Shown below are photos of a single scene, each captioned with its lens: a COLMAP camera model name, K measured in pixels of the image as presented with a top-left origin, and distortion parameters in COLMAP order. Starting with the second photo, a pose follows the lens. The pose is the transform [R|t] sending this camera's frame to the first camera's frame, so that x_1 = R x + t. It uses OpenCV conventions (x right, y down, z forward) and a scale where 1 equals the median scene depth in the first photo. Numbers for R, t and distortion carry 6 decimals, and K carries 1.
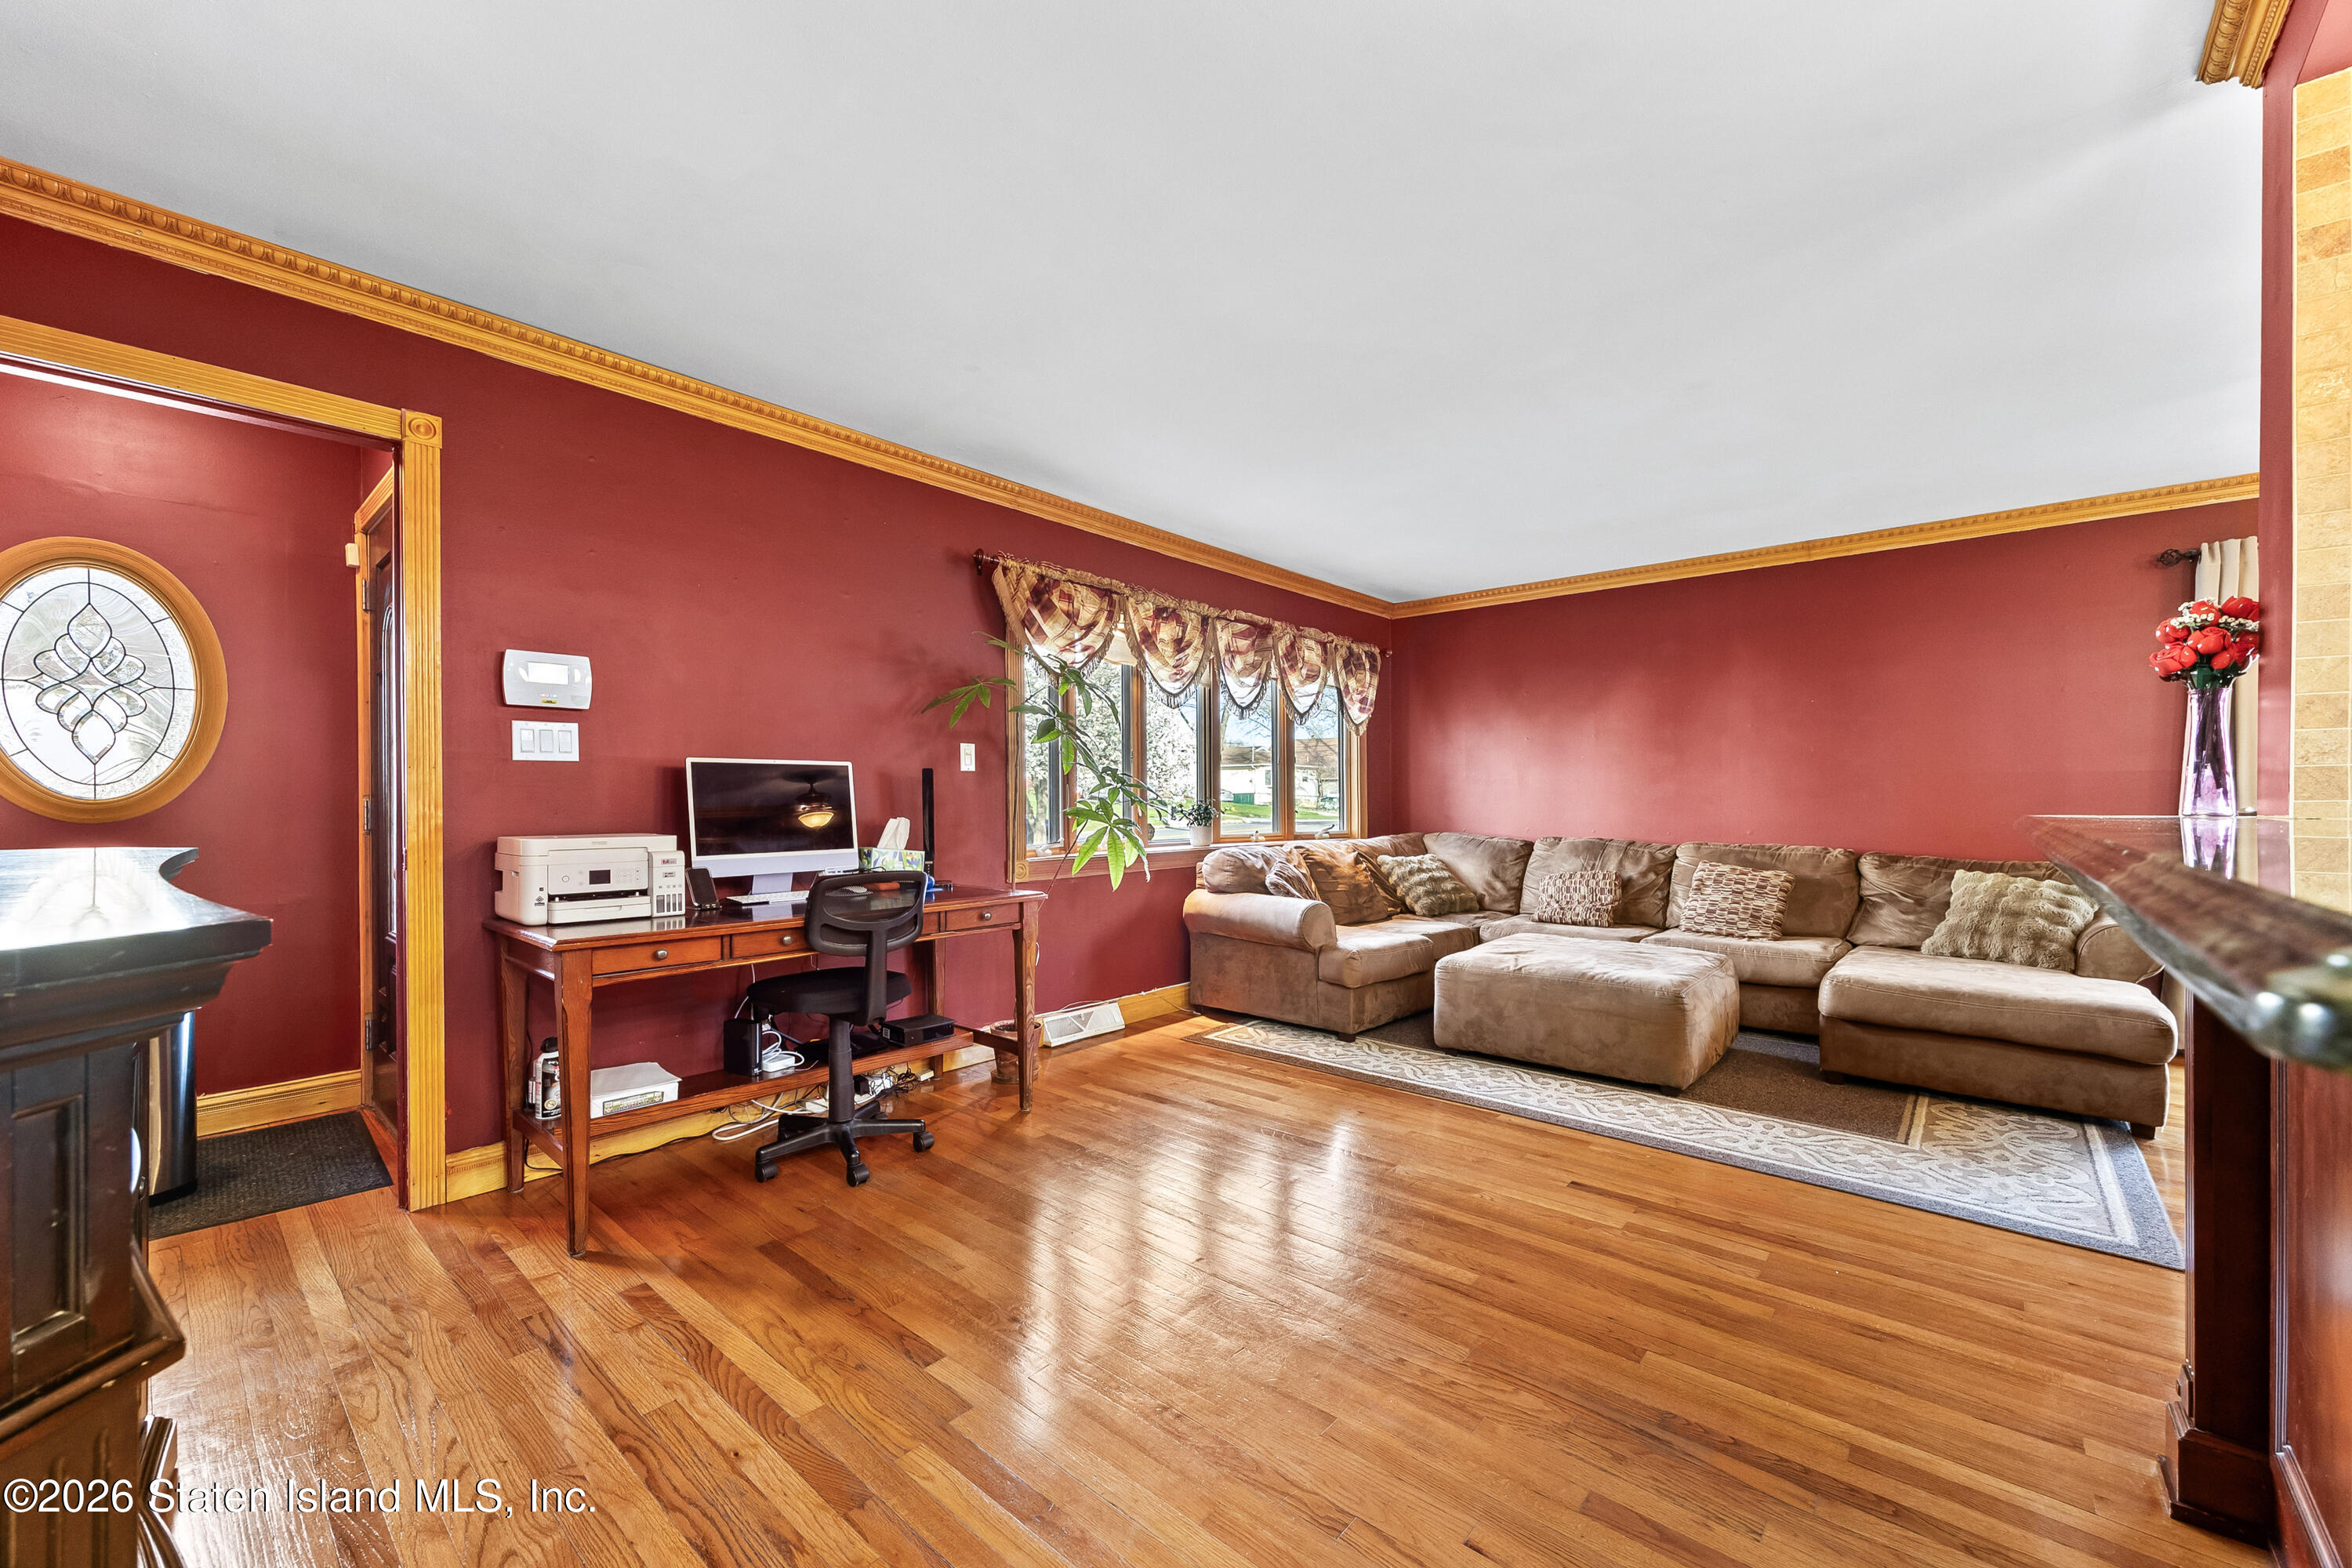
lens RADIAL K [[912.3, 0, 1203.0], [0, 912.3, 814.4], [0, 0, 1]] dist [0.001725, -0.000092]
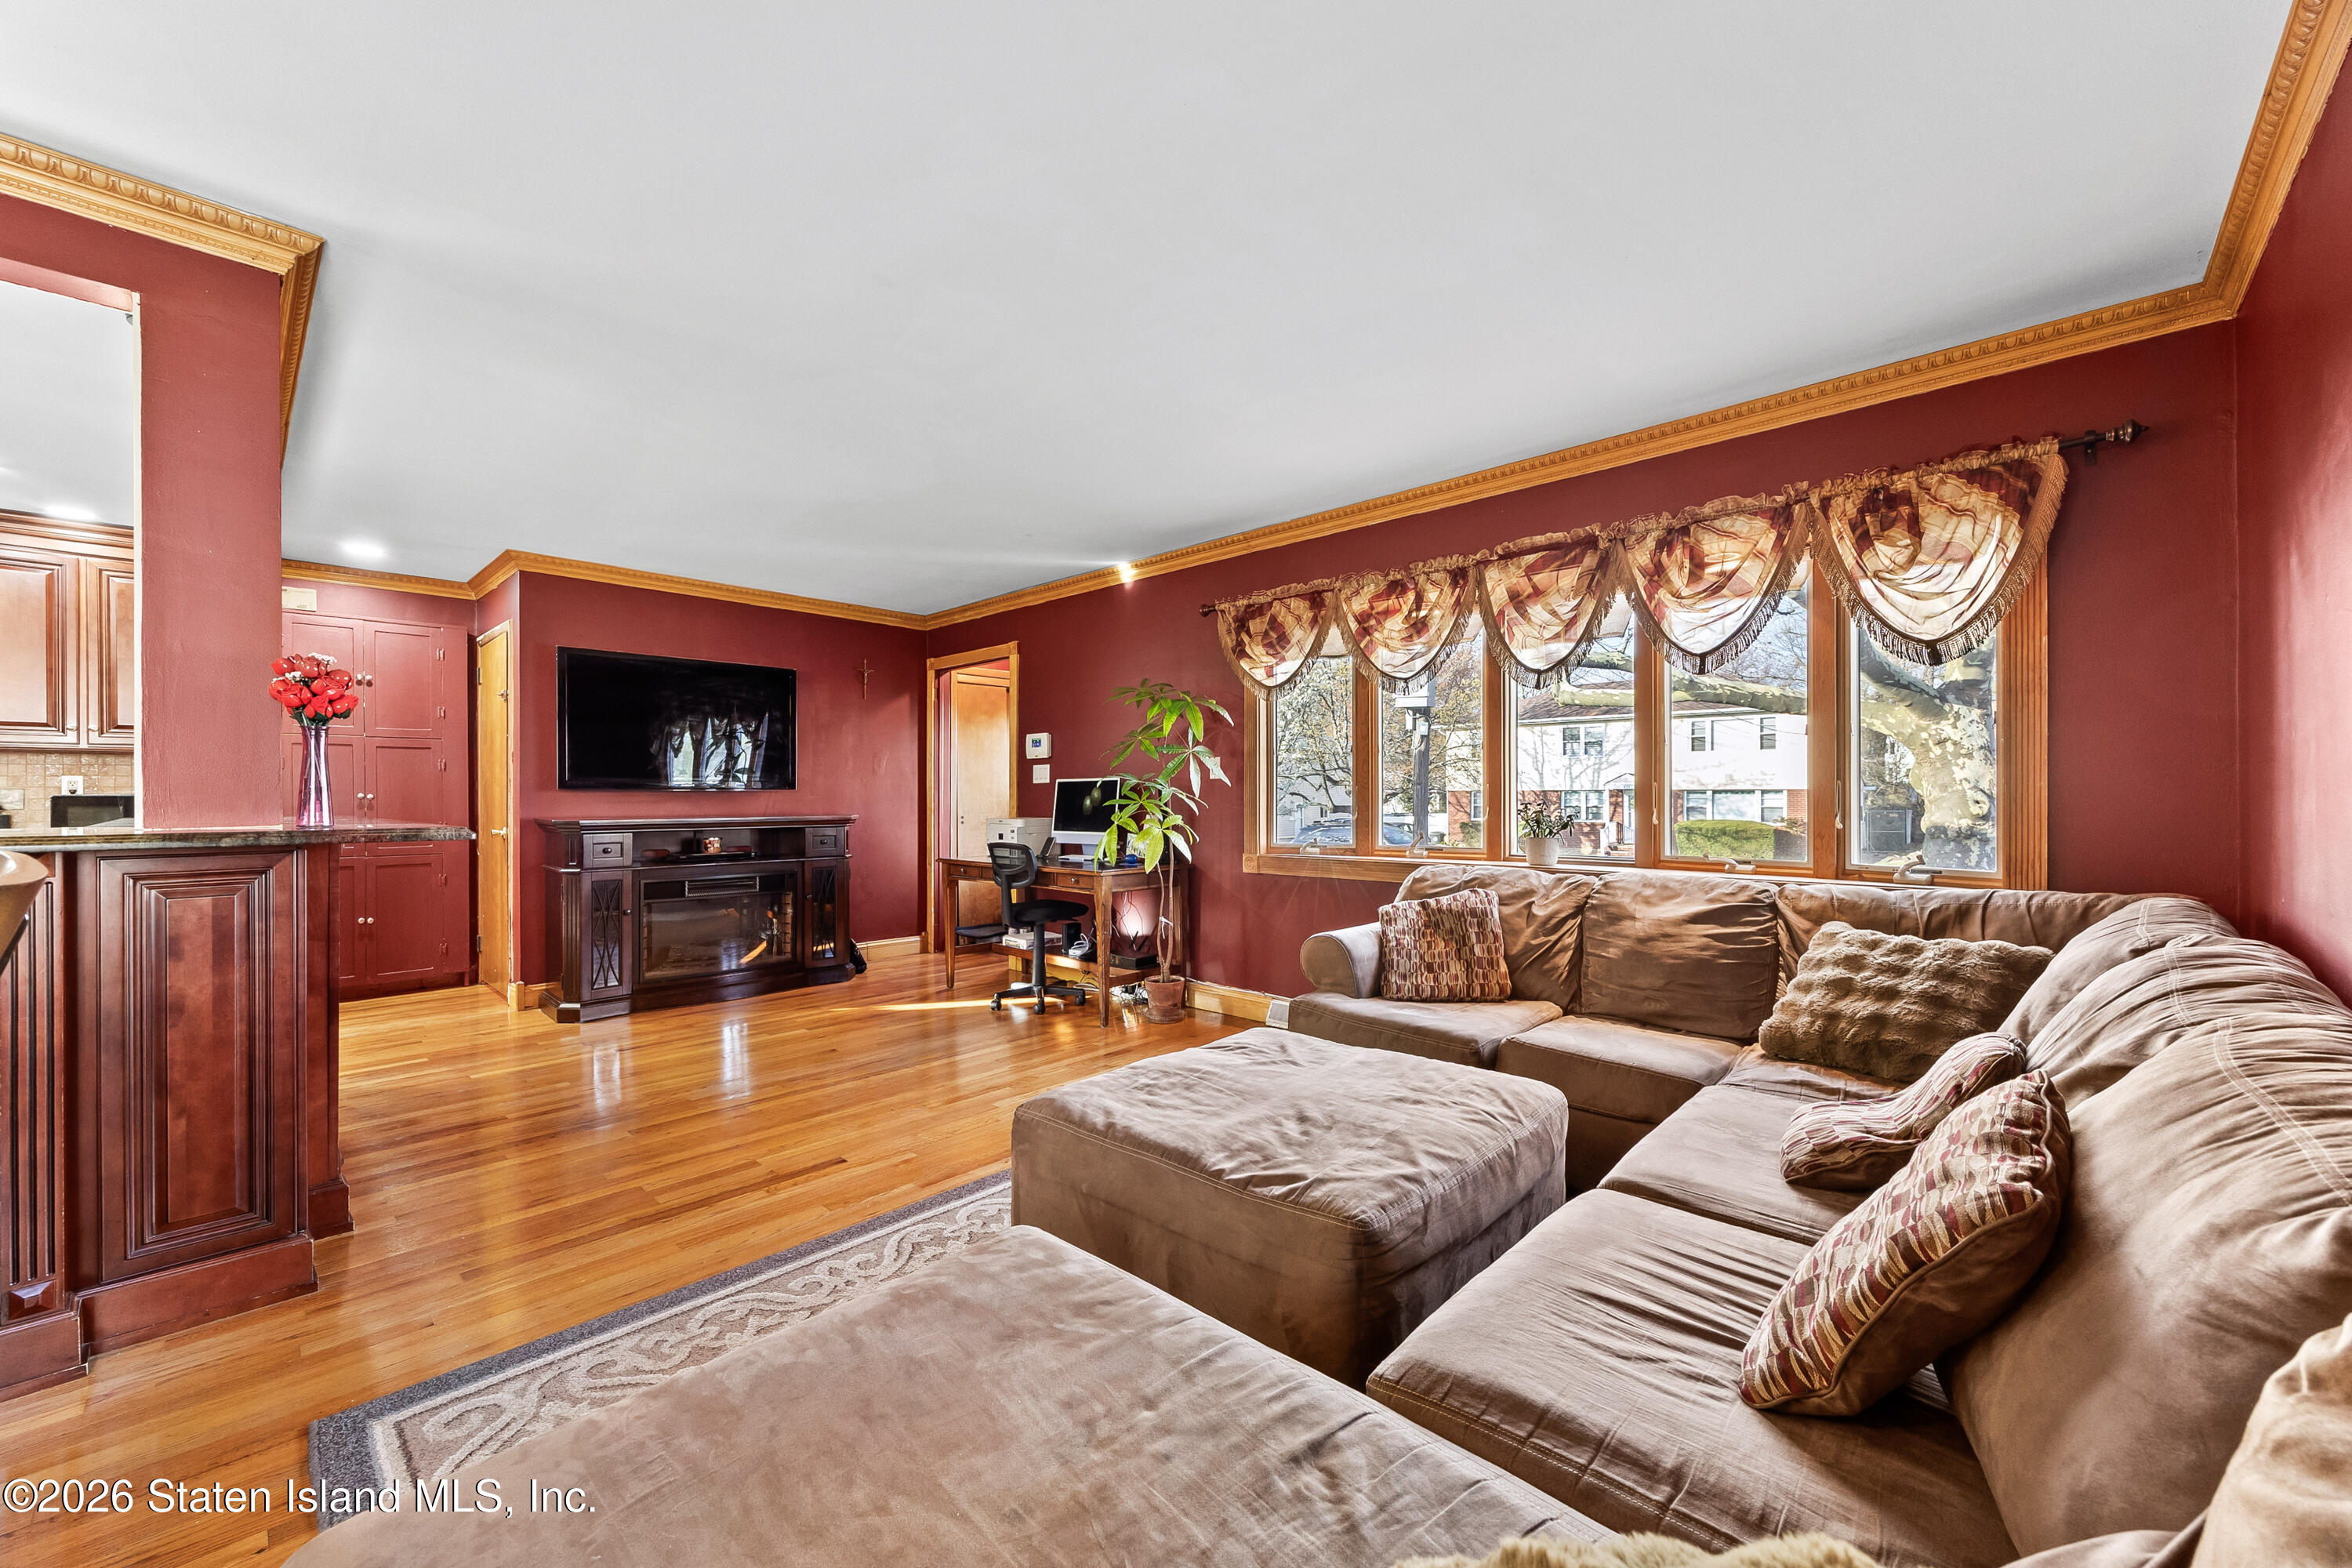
lens RADIAL K [[912.3, 0, 1127.4], [0, 912.3, 791.9], [0, 0, 1]] dist [0.001725, -0.000092]
pose [[-0.069510, -0.001826, -0.997580, 1.078031], [-0.010130, 0.999948, -0.001125, -0.029263], [0.997530, 0.010027, -0.069525, 1.033816]]
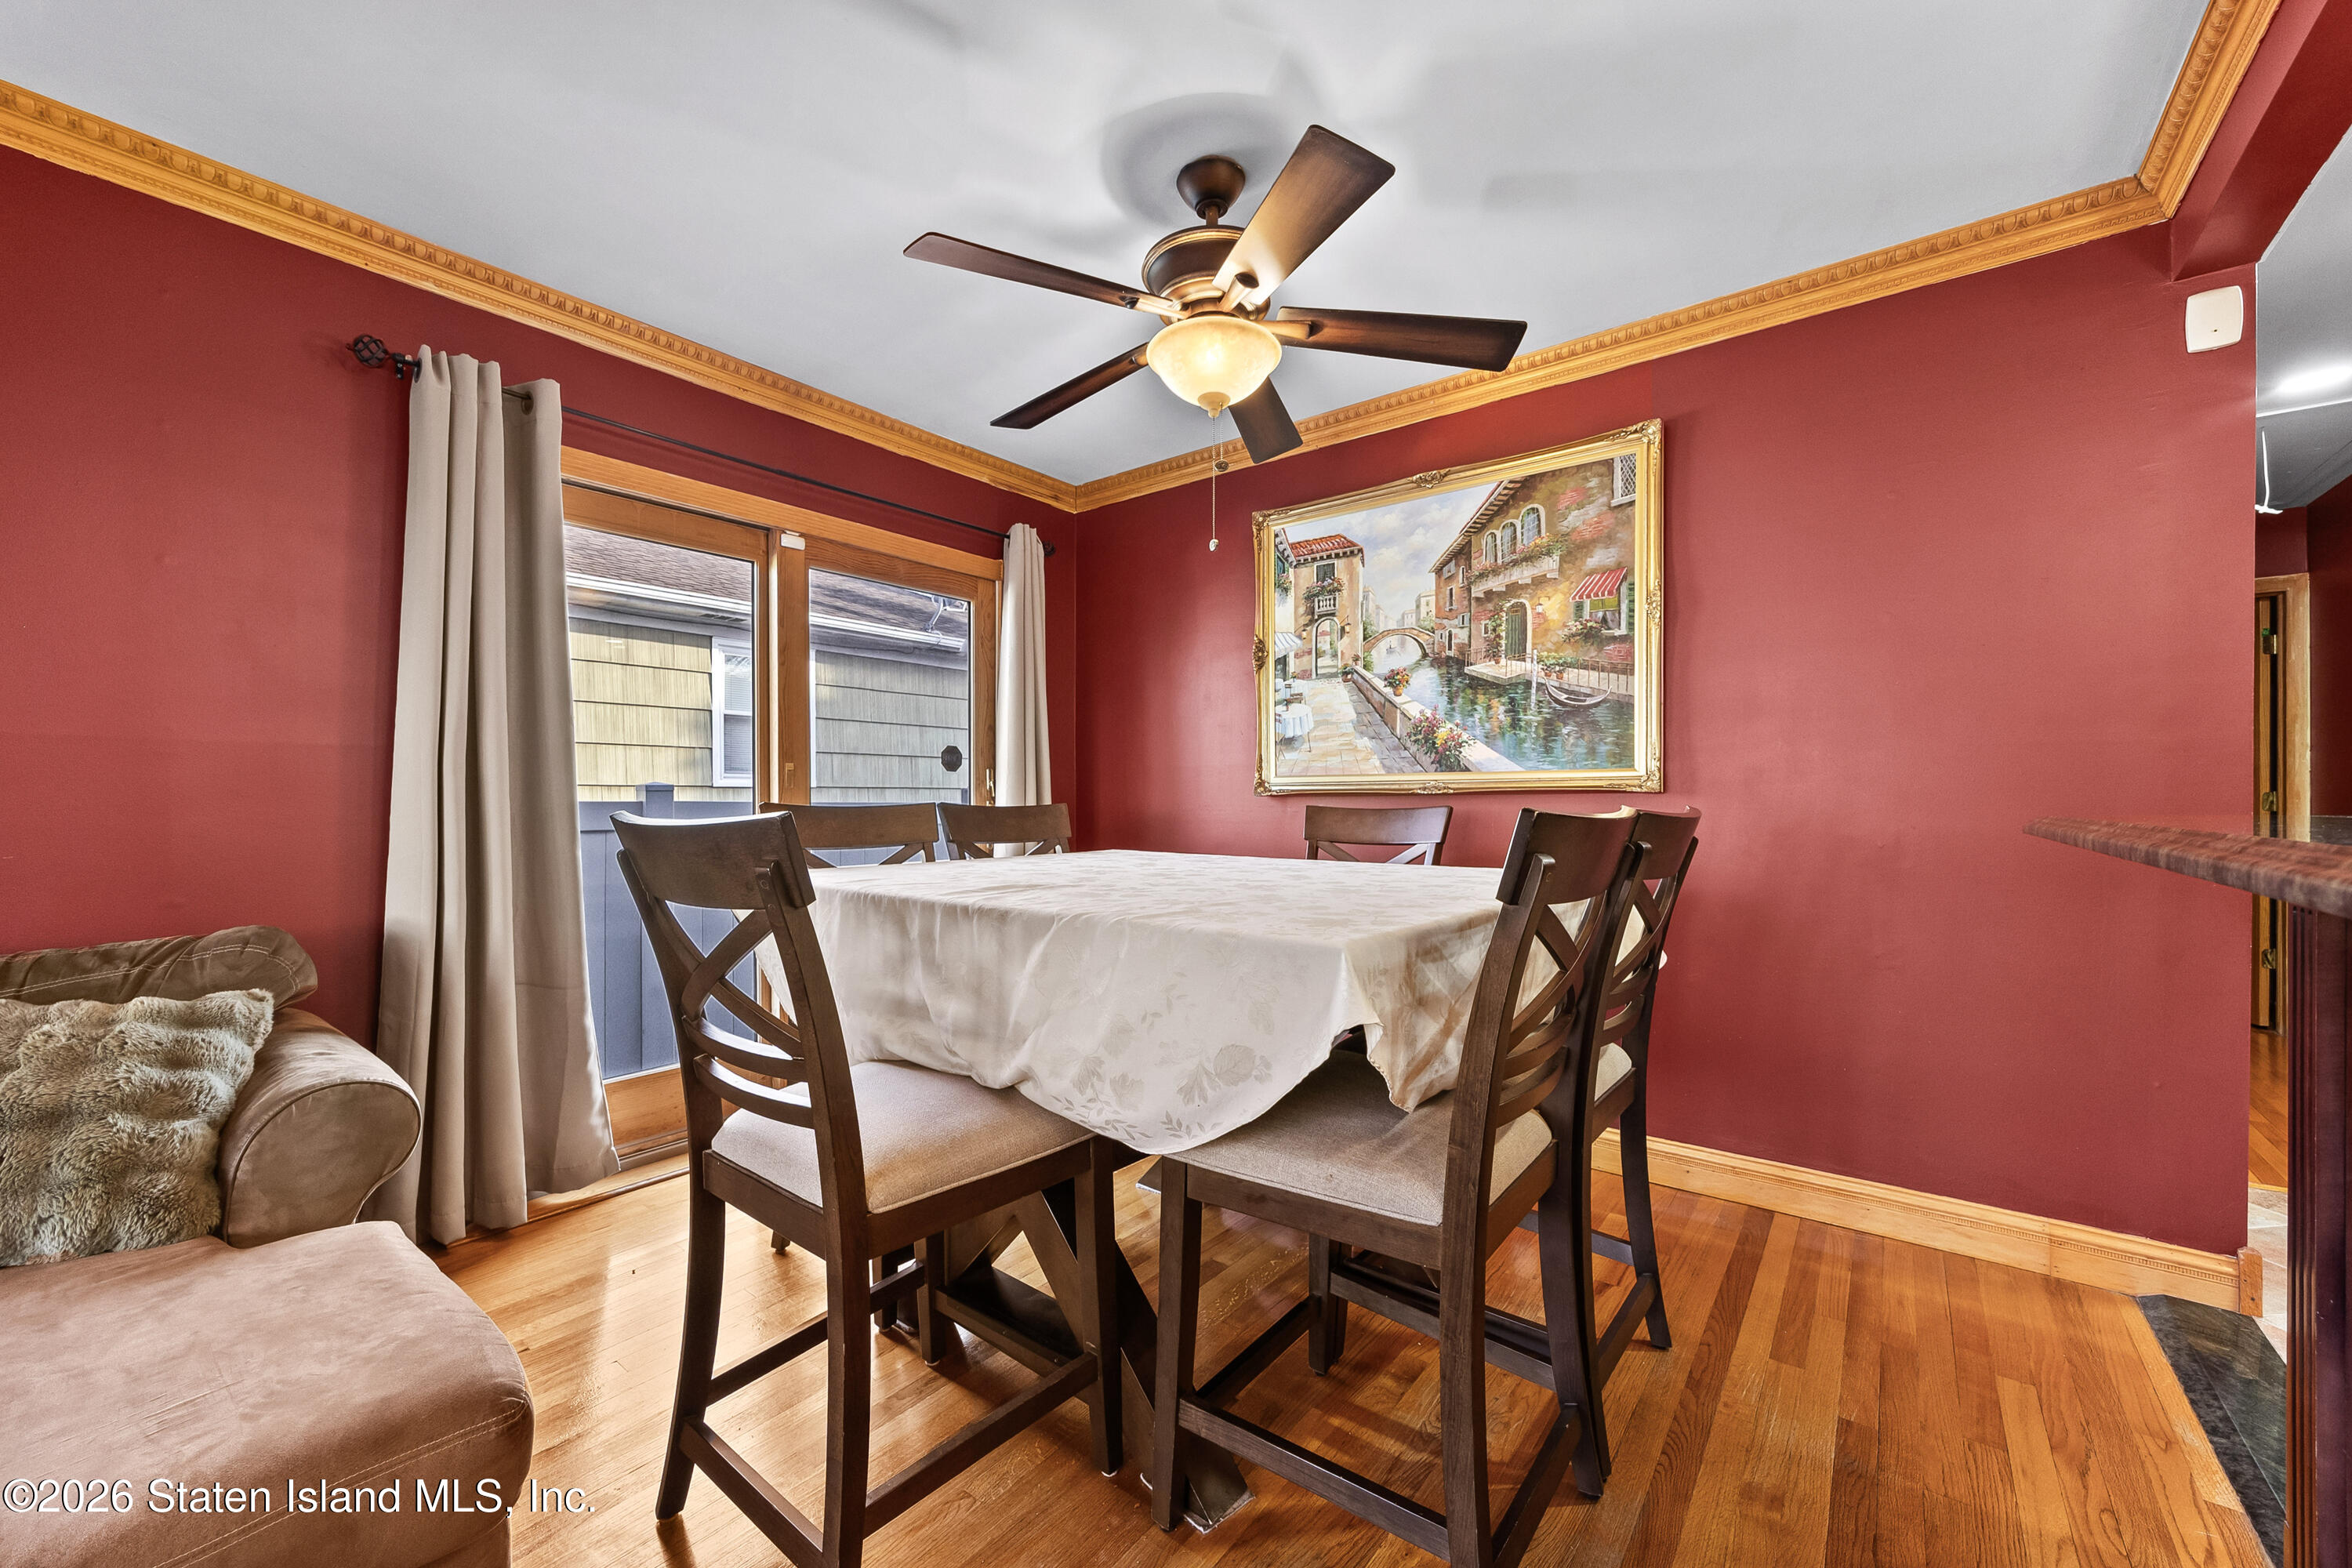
lens RADIAL K [[912.3, 0, 1172.8], [0, 912.3, 795.4], [0, 0, 1]] dist [0.001725, -0.000092]
pose [[-0.038789, -0.006401, 0.999227, 0.526261], [0.021832, 0.999735, 0.007252, -0.014556], [-0.999009, 0.022097, -0.038639, 0.581873]]
